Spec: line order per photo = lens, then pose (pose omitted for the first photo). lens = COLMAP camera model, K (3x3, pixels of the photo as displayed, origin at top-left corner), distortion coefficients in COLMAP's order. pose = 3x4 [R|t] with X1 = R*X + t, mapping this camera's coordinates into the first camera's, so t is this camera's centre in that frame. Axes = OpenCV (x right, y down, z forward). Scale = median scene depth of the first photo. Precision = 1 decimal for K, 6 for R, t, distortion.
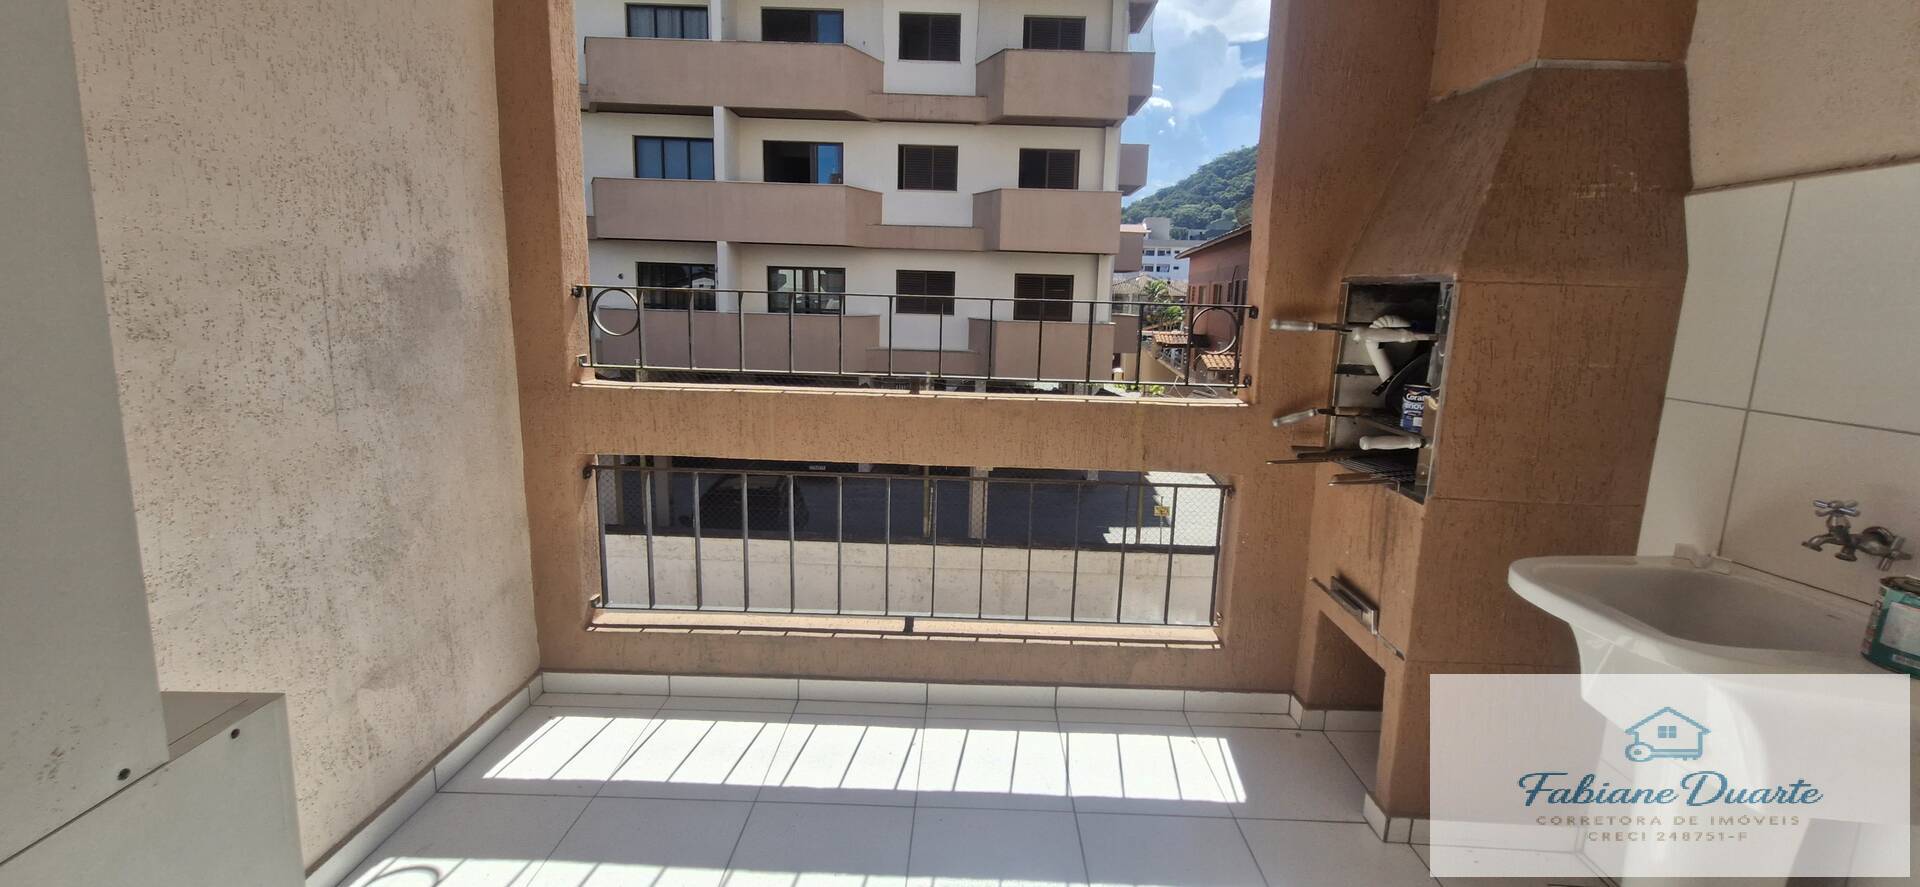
lens RADIAL K [[761.3, 0, 974.7], [0, 761.3, 428.8], [0, 0, 1]] dist [0.003137, -0.001786]
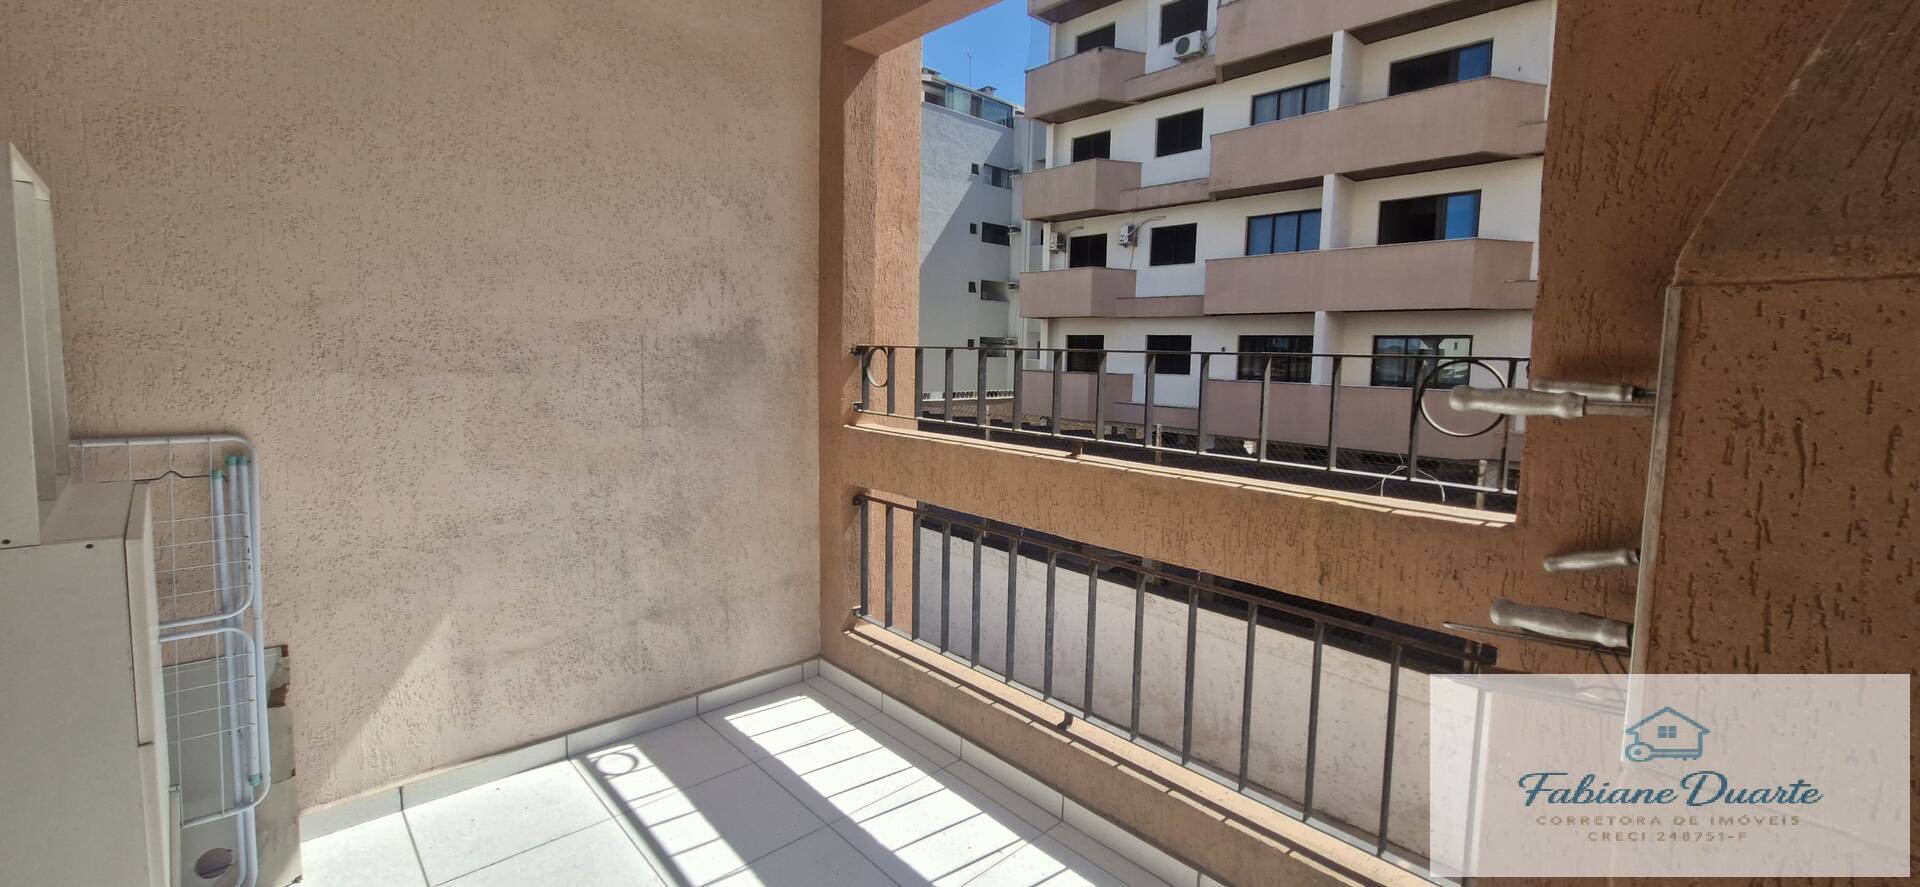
lens RADIAL K [[761.3, 0, 959.4], [0, 761.3, 425.5], [0, 0, 1]] dist [0.003137, -0.001786]
pose [[0.690180, 0.057019, -0.721388, 0.546839], [-0.128341, 0.990732, -0.044481, -0.031043], [0.712166, 0.123284, 0.691102, 0.328169]]
